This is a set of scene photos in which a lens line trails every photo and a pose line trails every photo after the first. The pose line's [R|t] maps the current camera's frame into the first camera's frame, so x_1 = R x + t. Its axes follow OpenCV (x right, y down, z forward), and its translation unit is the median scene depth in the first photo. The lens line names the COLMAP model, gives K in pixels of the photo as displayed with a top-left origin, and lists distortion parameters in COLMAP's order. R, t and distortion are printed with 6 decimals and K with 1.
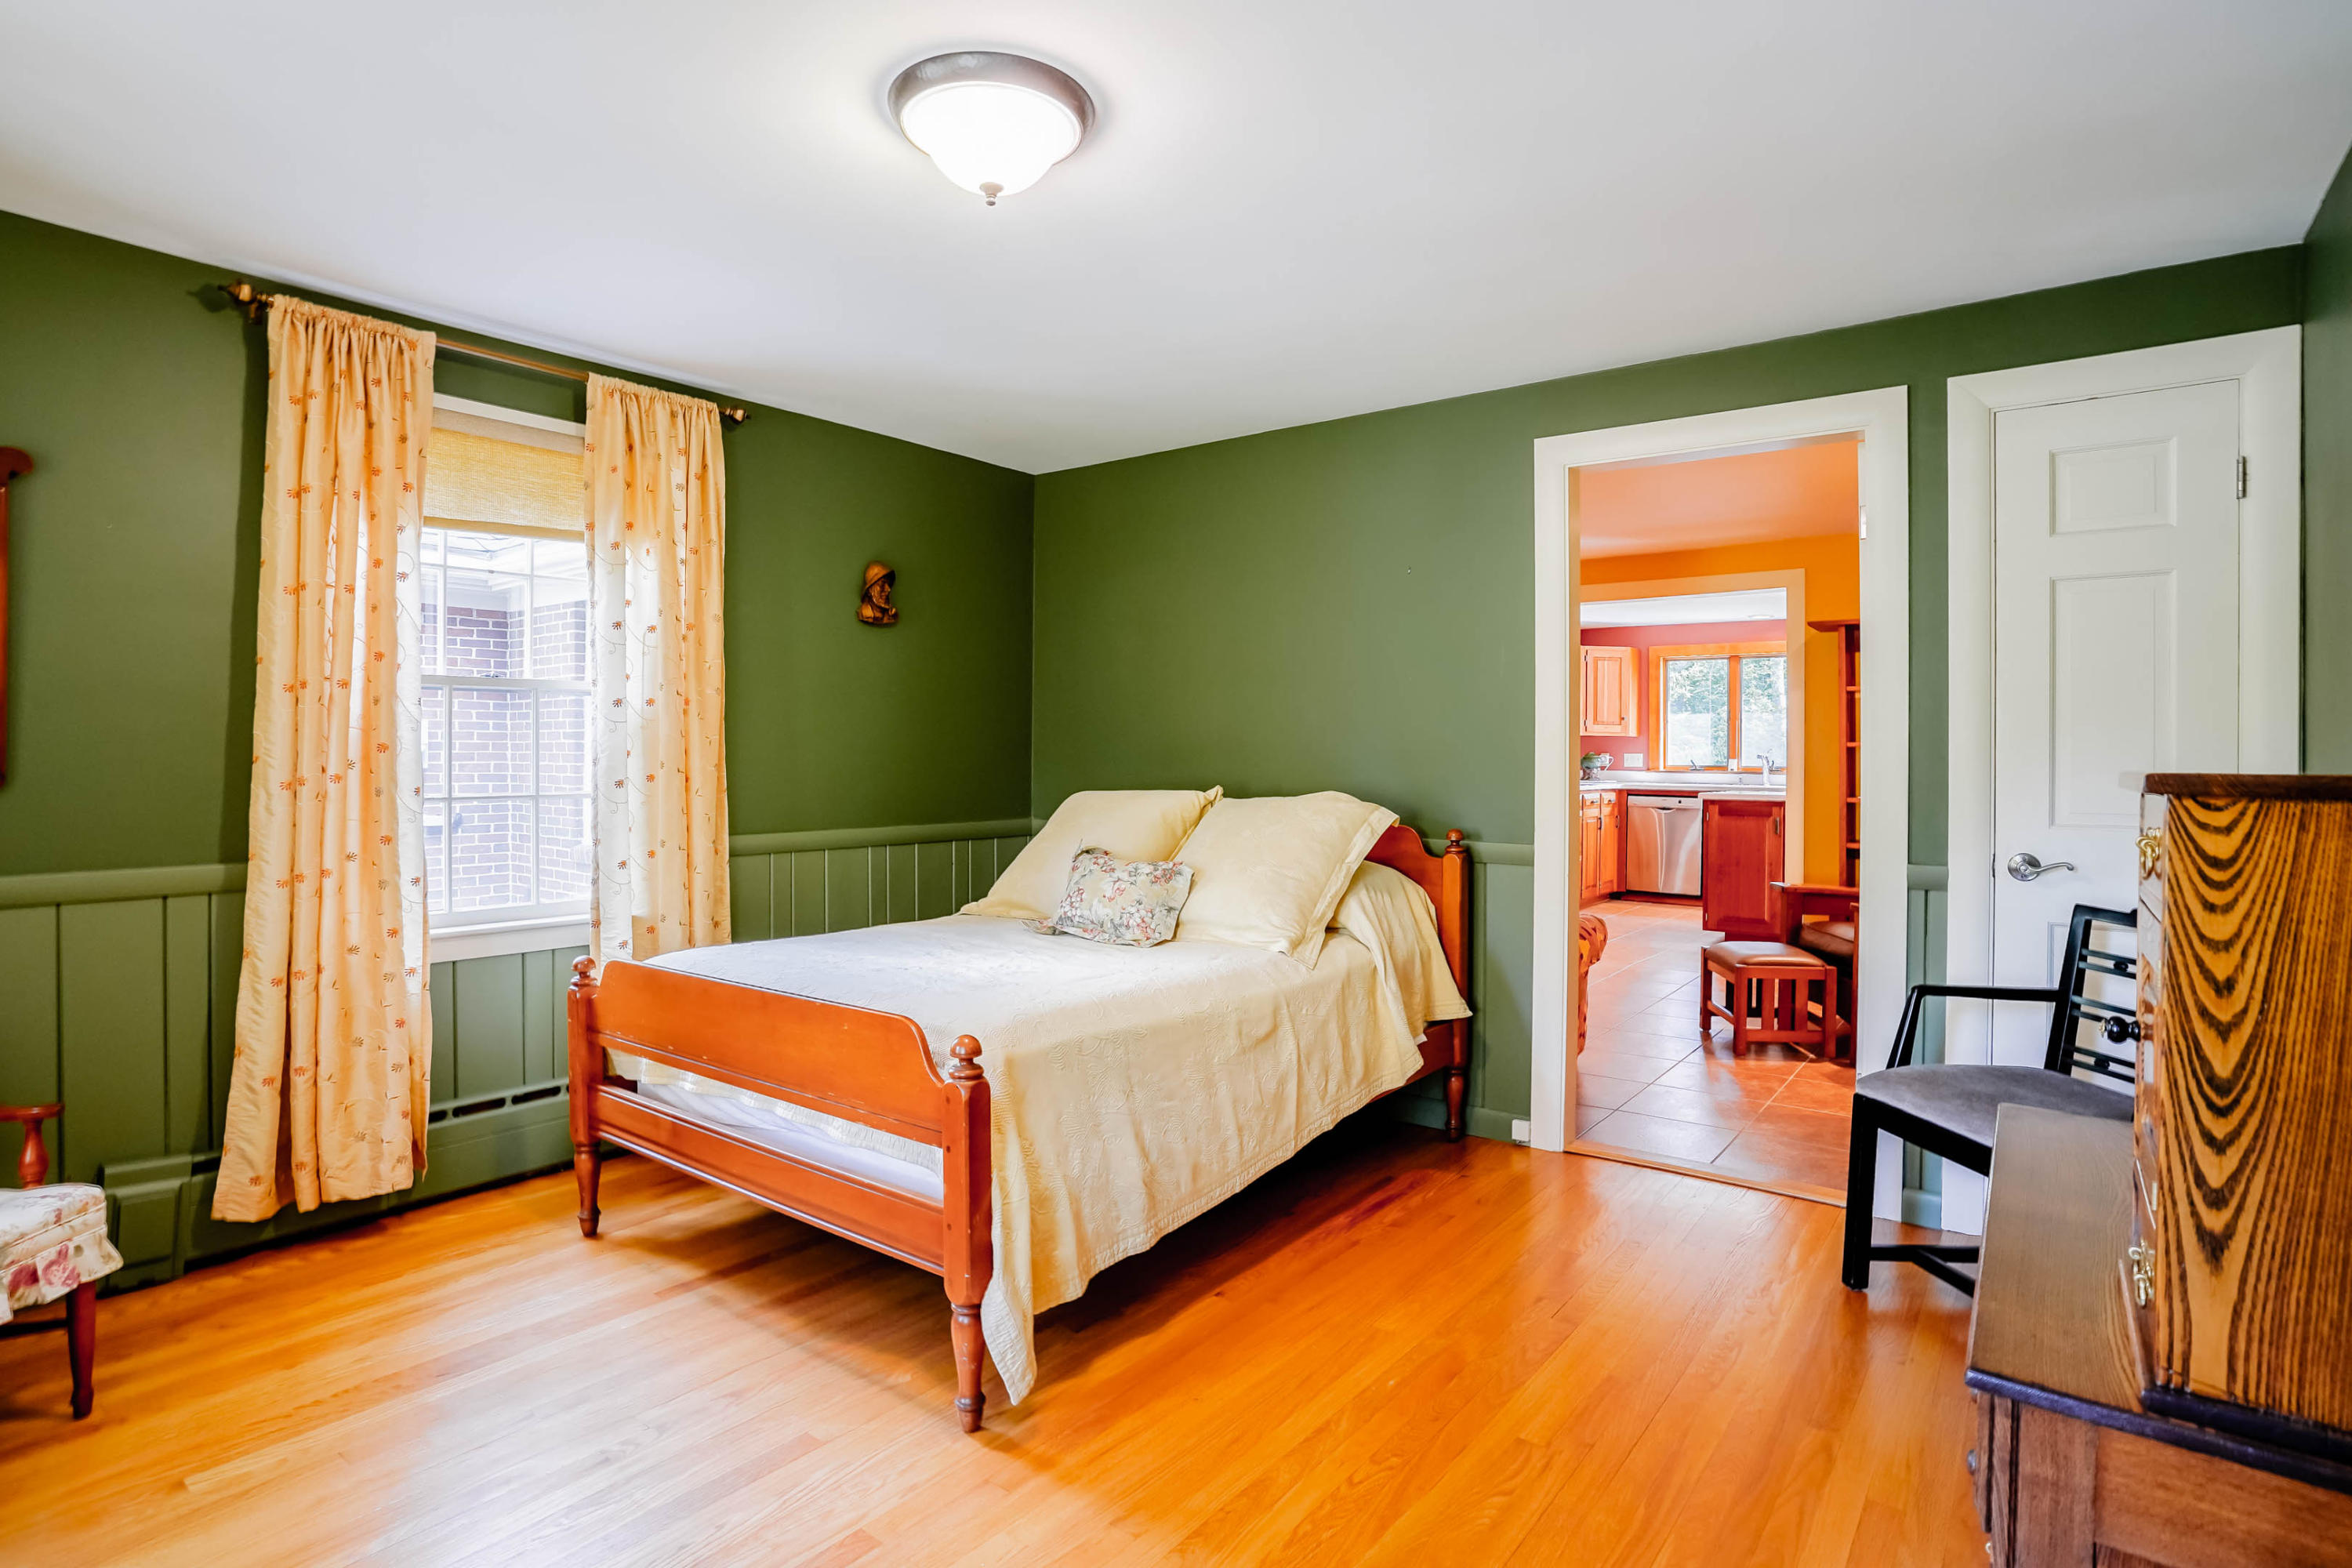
lens RADIAL K [[1202.8, 0, 1176.0], [0, 1202.8, 784.0], [0, 0, 1]] dist [-0.088463, 0.041792]
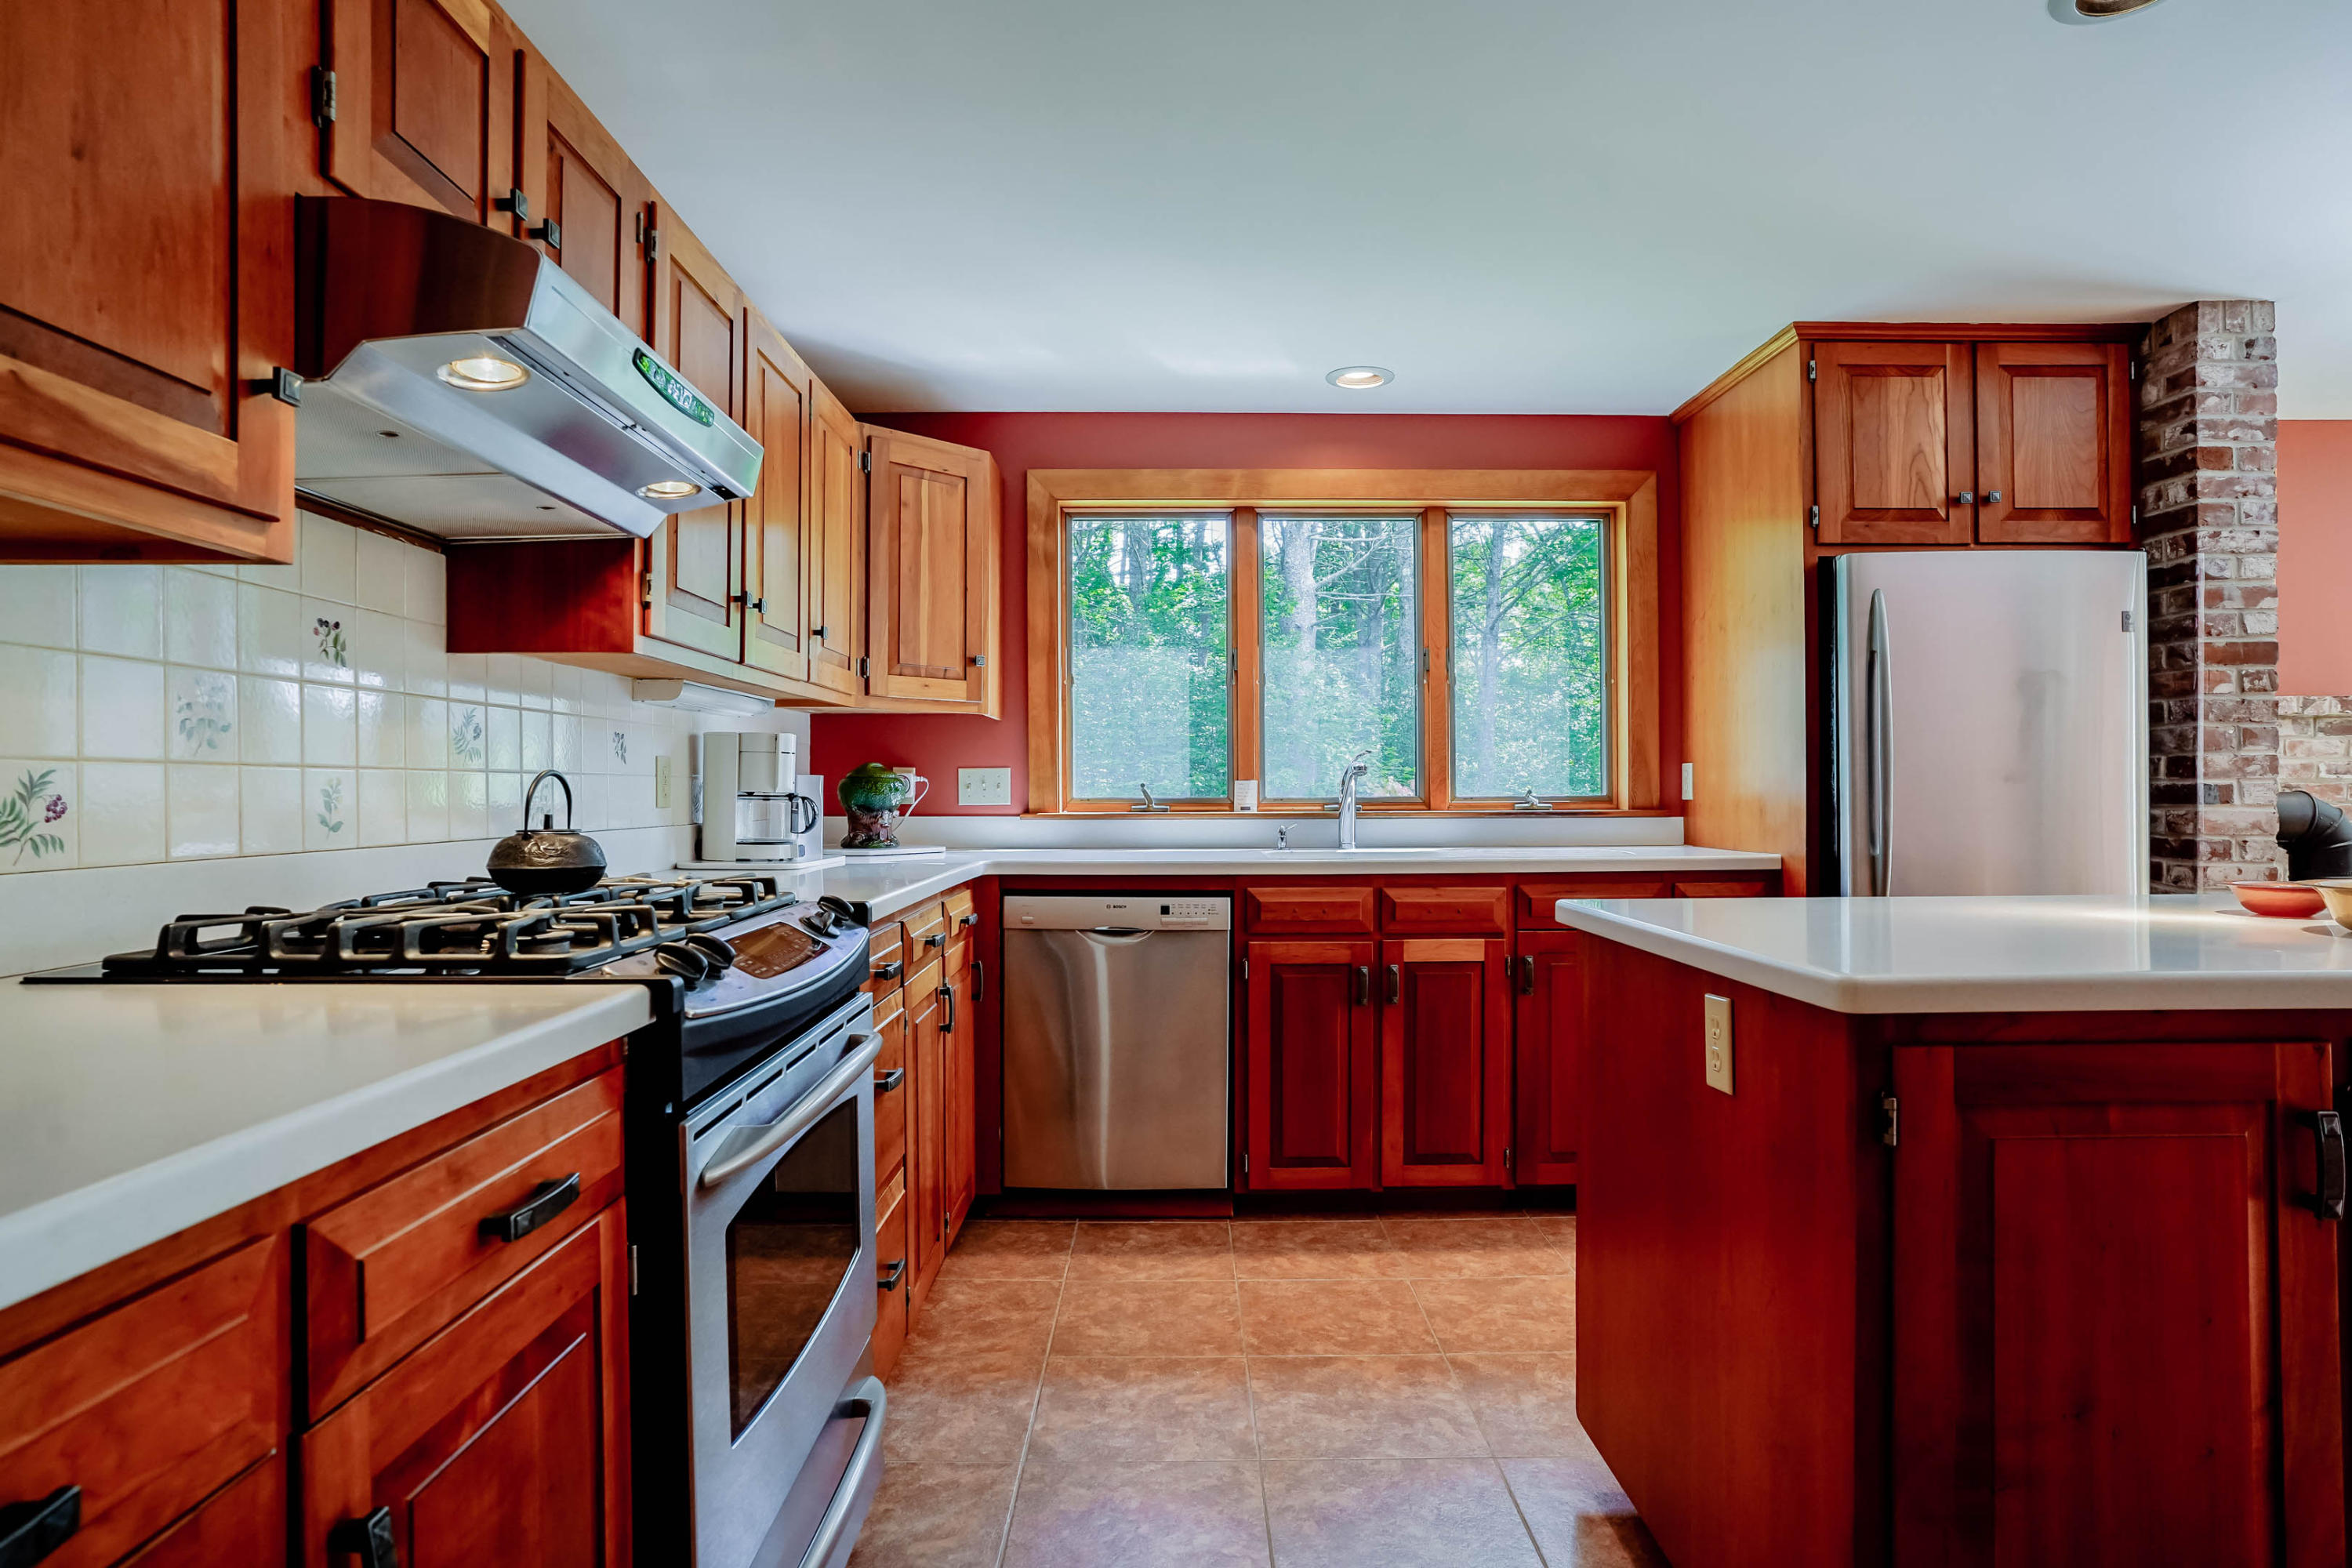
lens RADIAL K [[1263.7, 0, 1176.0], [0, 1263.7, 784.0], [0, 0, 1]] dist [-0.038042, 0.030138]
pose [[0.778444, -0.005668, 0.627688, 0.201255], [0.019673, 0.999688, -0.015371, -0.014205], [-0.627405, 0.024314, 0.778313, 0.698890]]
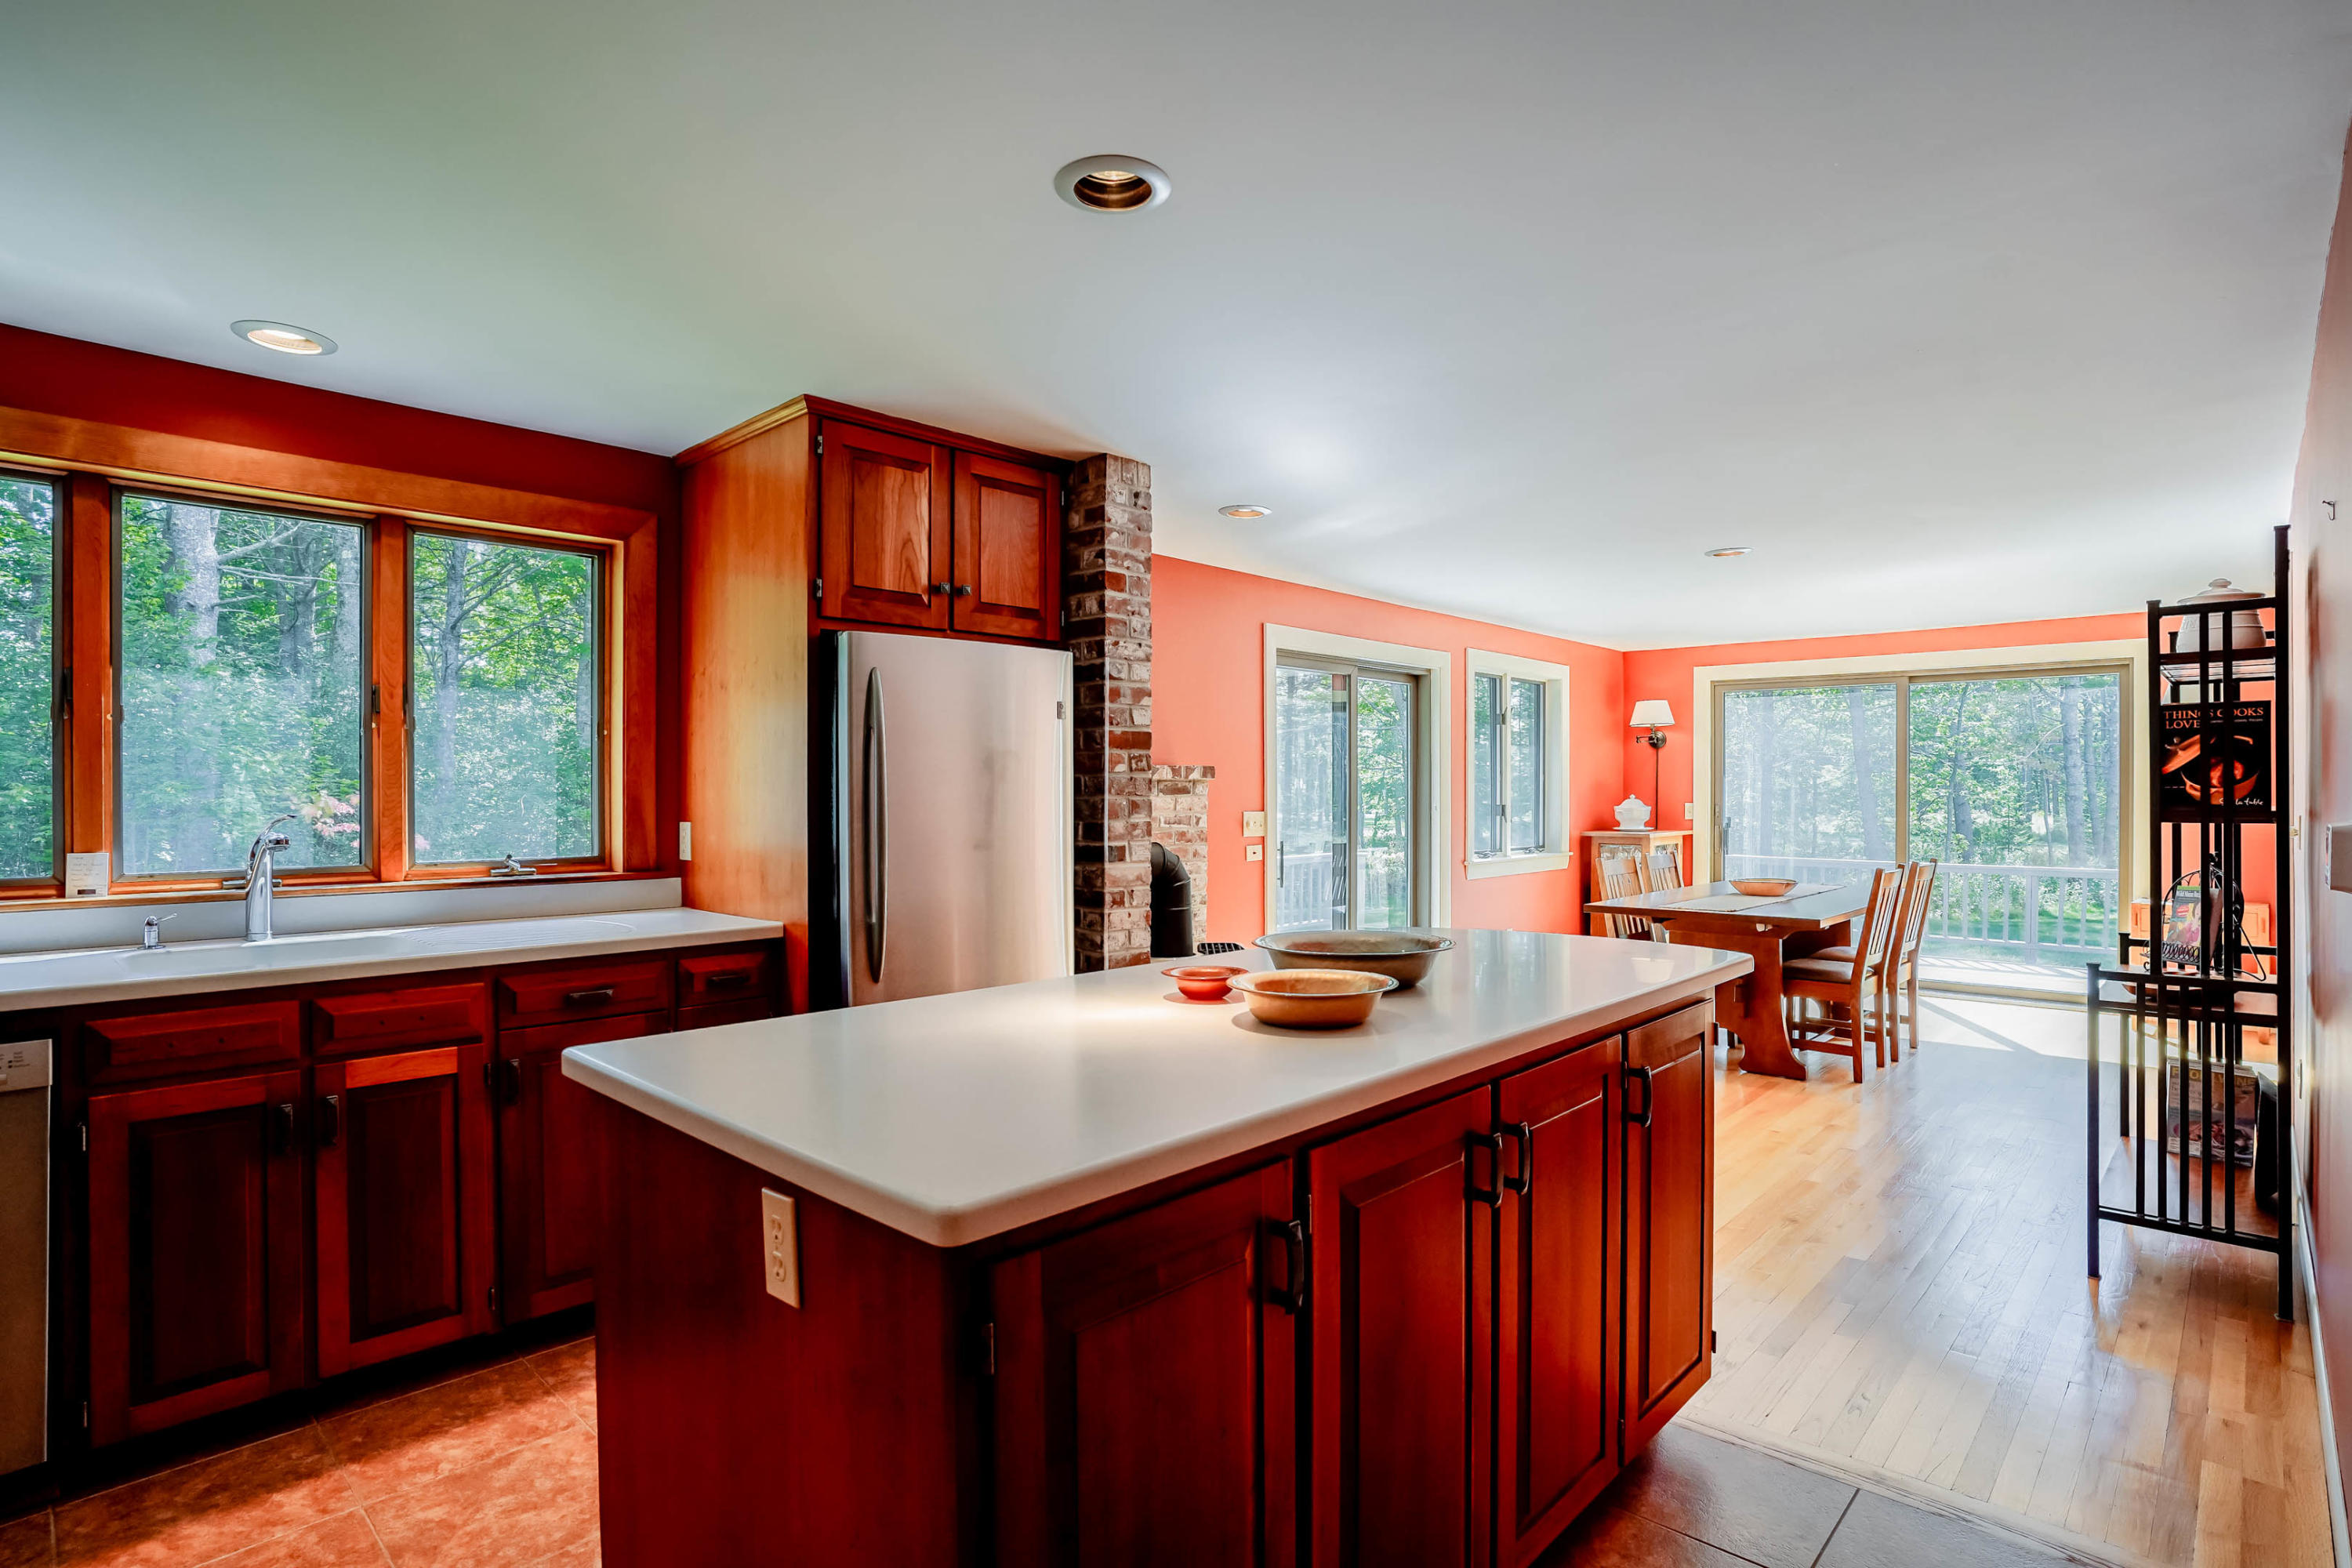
lens RADIAL K [[1202.8, 0, 1176.0], [0, 1202.8, 784.0], [0, 0, 1]] dist [-0.088463, 0.041792]
pose [[0.089525, -0.006769, 0.995962, 0.230376], [0.021420, 0.999759, 0.004870, -0.032888], [-0.995754, 0.020898, 0.089648, 0.724688]]
